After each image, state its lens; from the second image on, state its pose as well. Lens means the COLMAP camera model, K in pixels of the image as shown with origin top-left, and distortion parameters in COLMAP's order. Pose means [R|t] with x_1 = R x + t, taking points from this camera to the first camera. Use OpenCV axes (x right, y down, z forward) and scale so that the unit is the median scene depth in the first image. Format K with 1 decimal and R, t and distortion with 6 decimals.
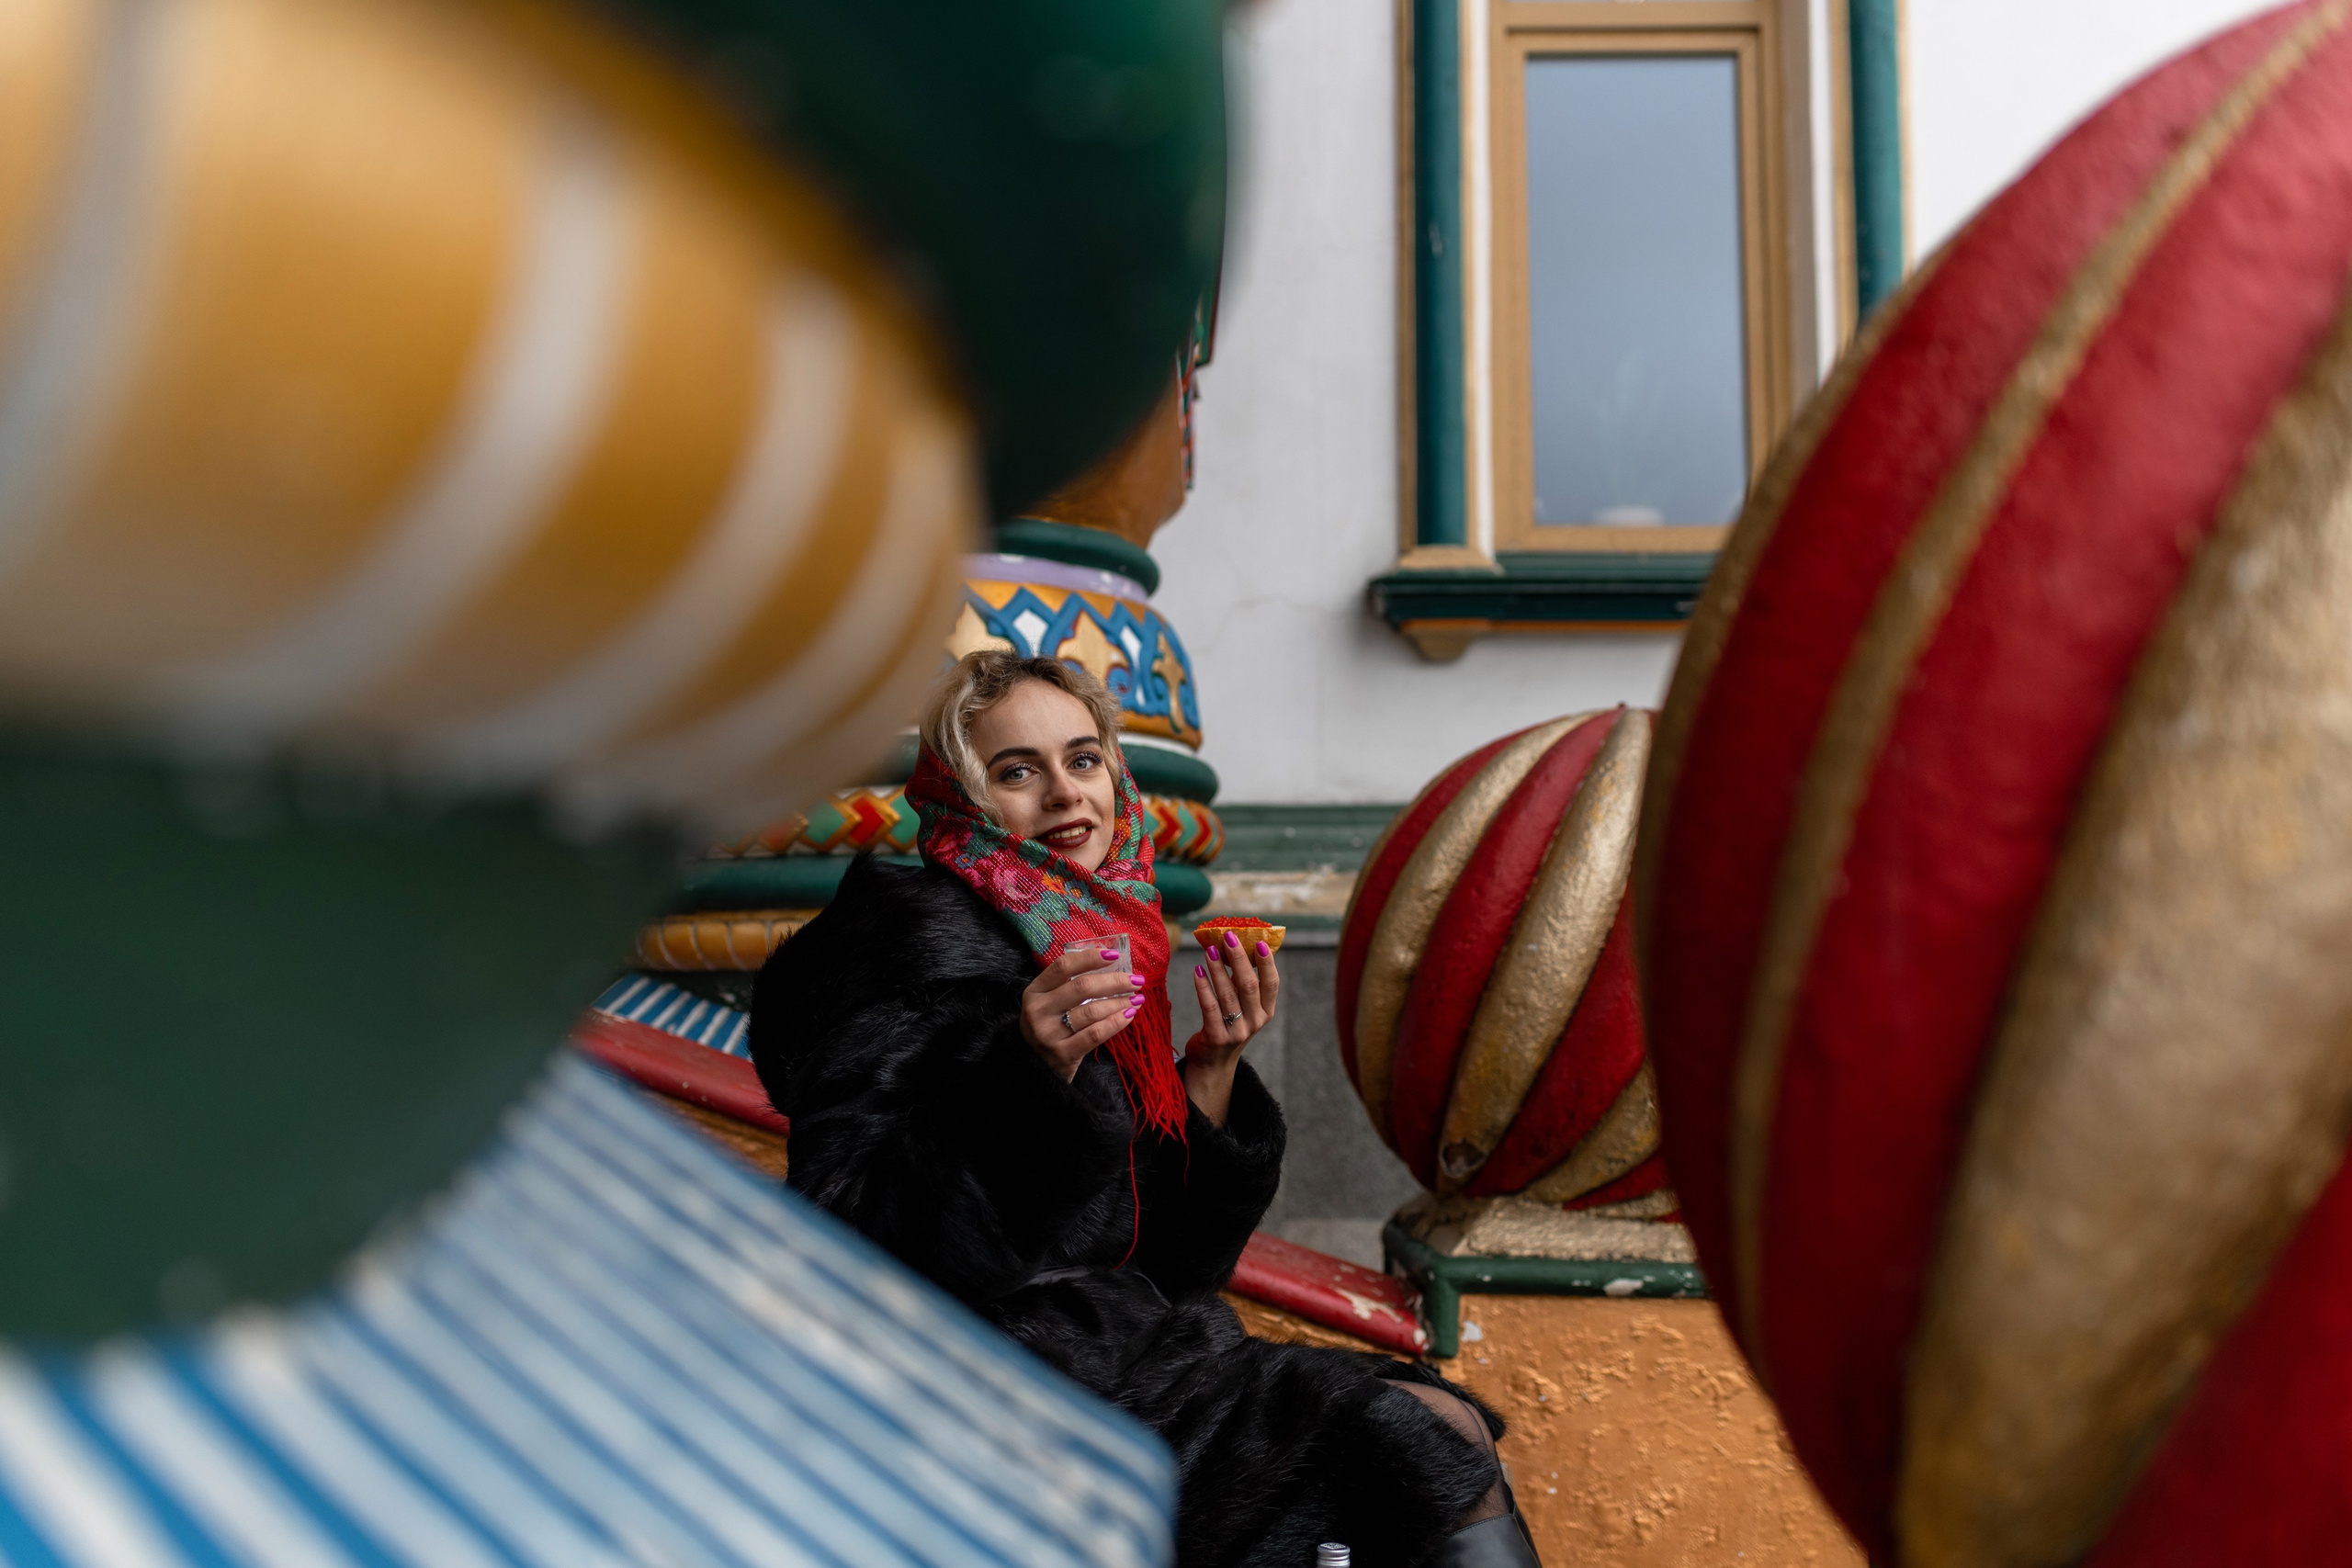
lens RADIAL K [[2440.8, 0, 1176.0], [0, 2440.8, 784.0], [0, 0, 1]] dist [0.021875, -0.015307]
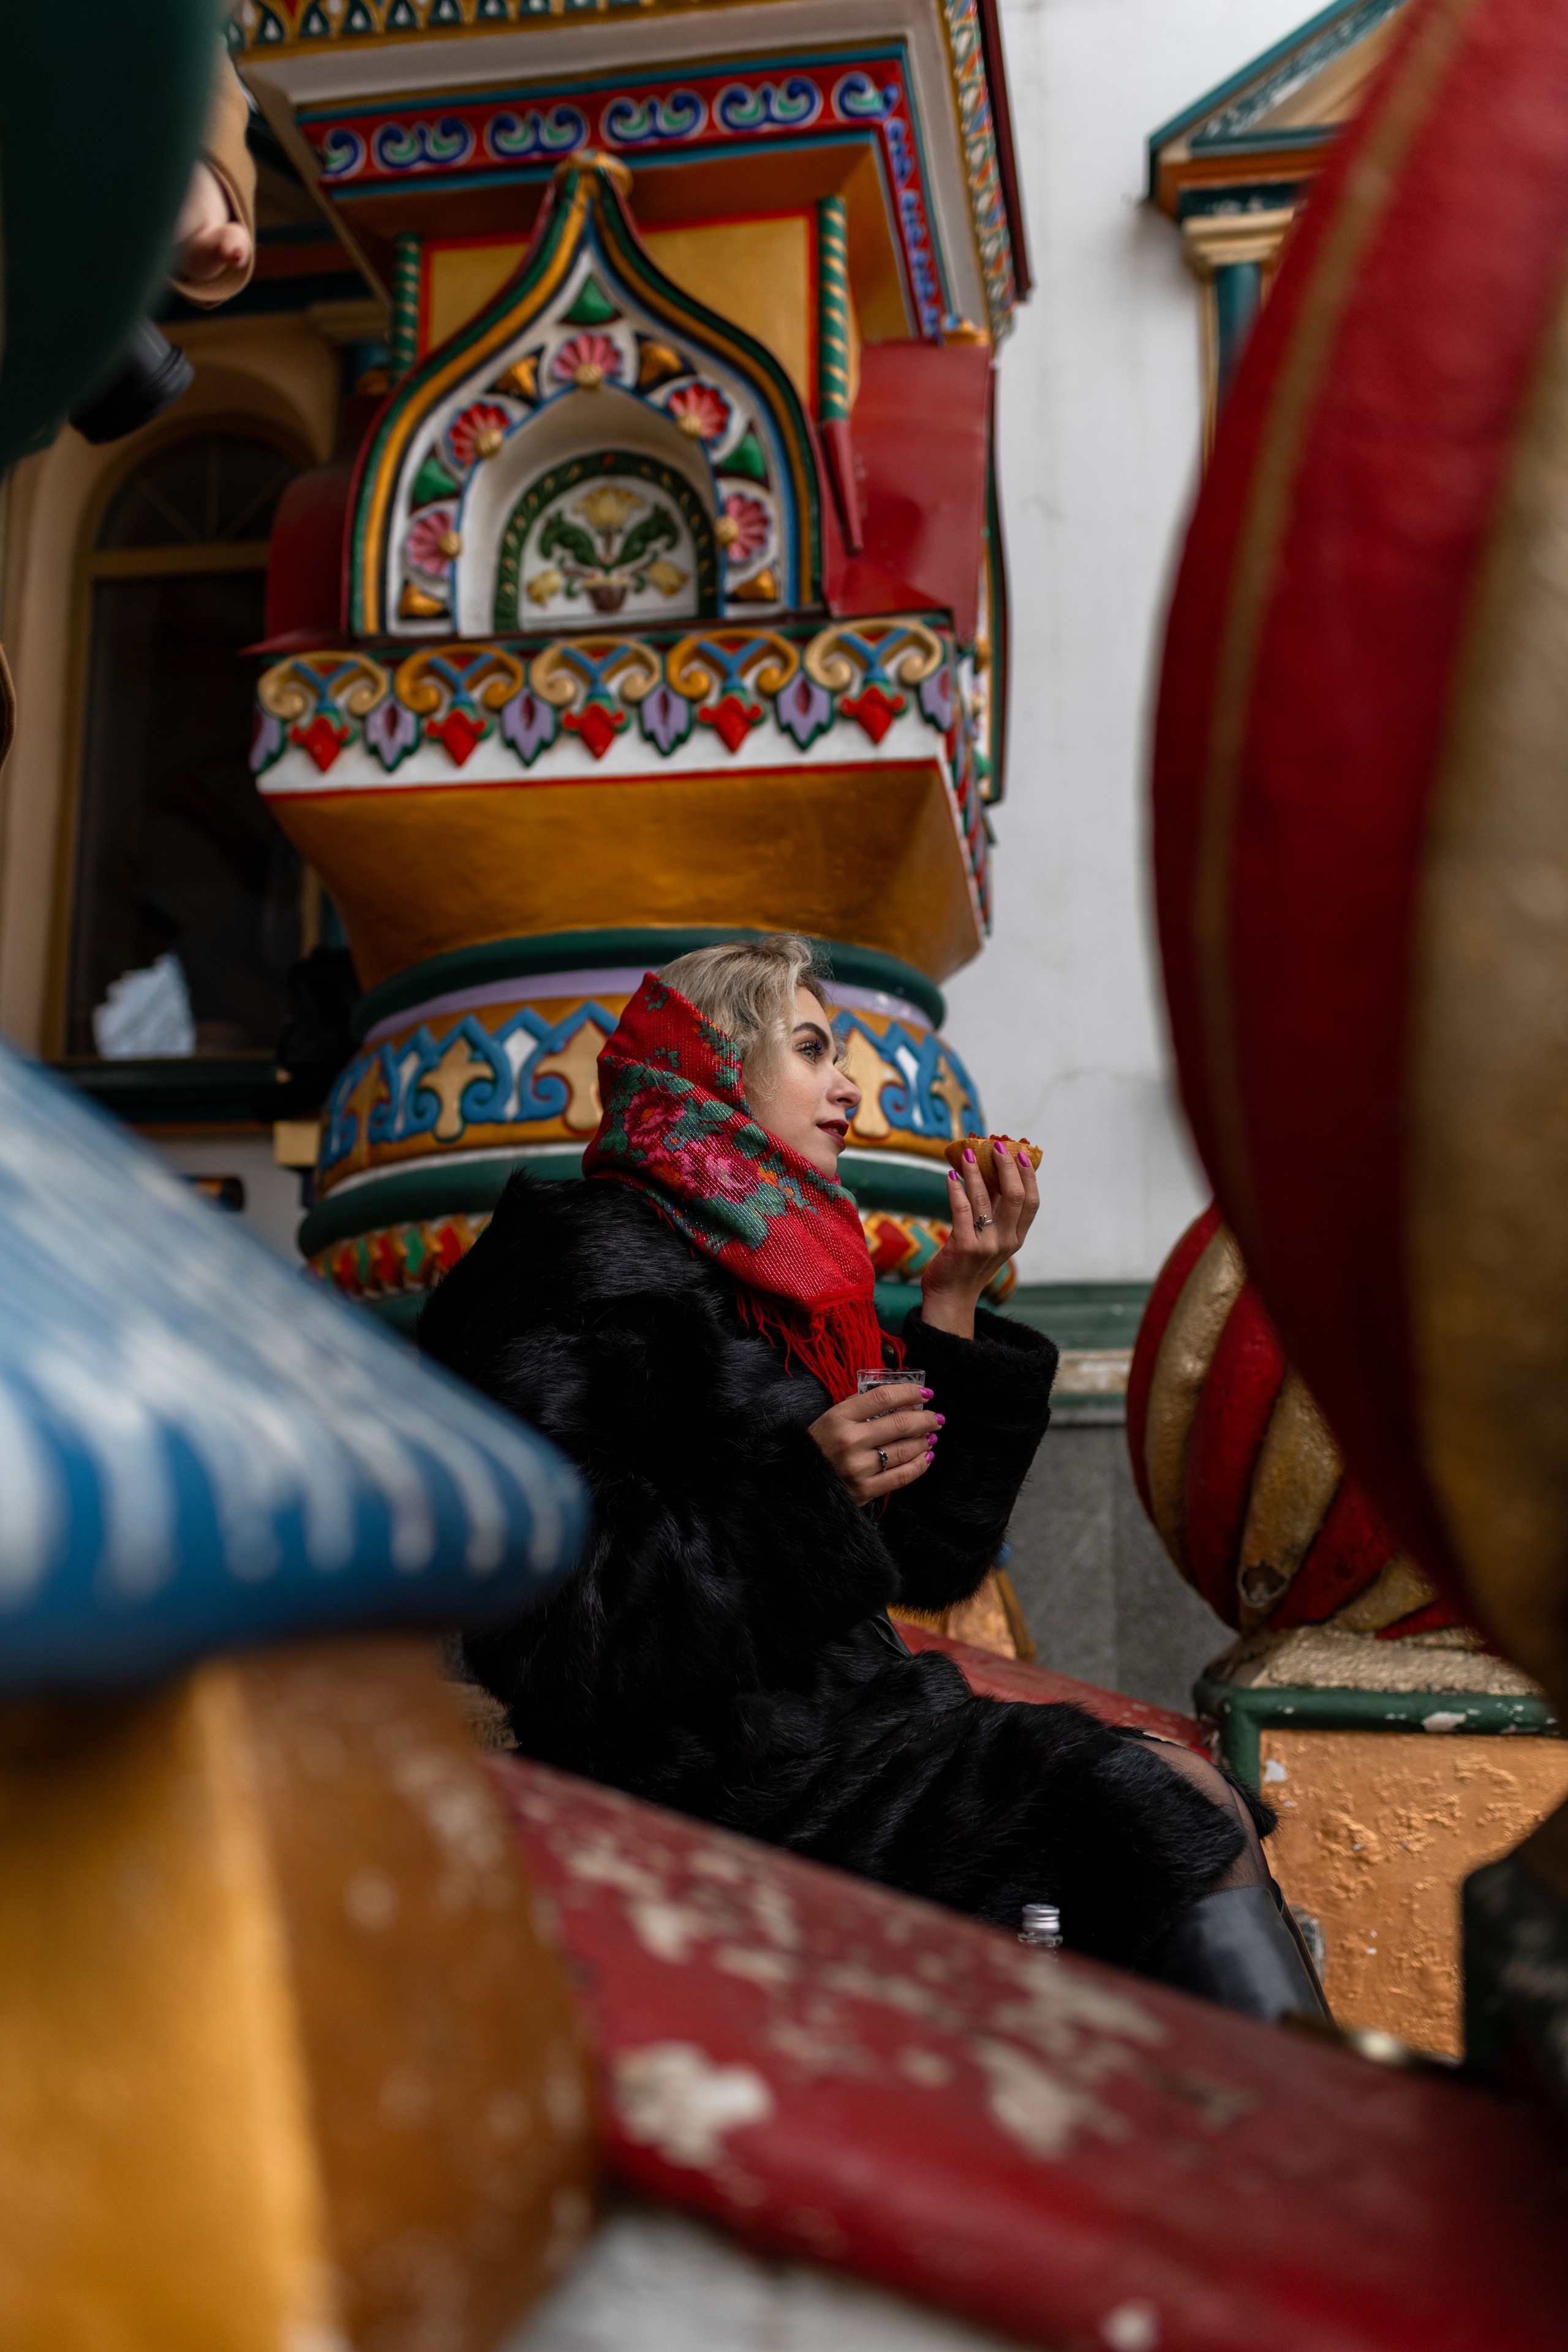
lens RADIAL K [[2441.0, 0, 784.0], [0, 2441.0, 1176.0], [0, 0, 1]] dist [0.021875, -0.015307]
pose [[0.991726, -0.025565, -0.125804, 0.059715], [0.012993, 0.994927, -0.099757, 0.091887], [0.127716, 0.097297, 0.987027, 0.057175]]
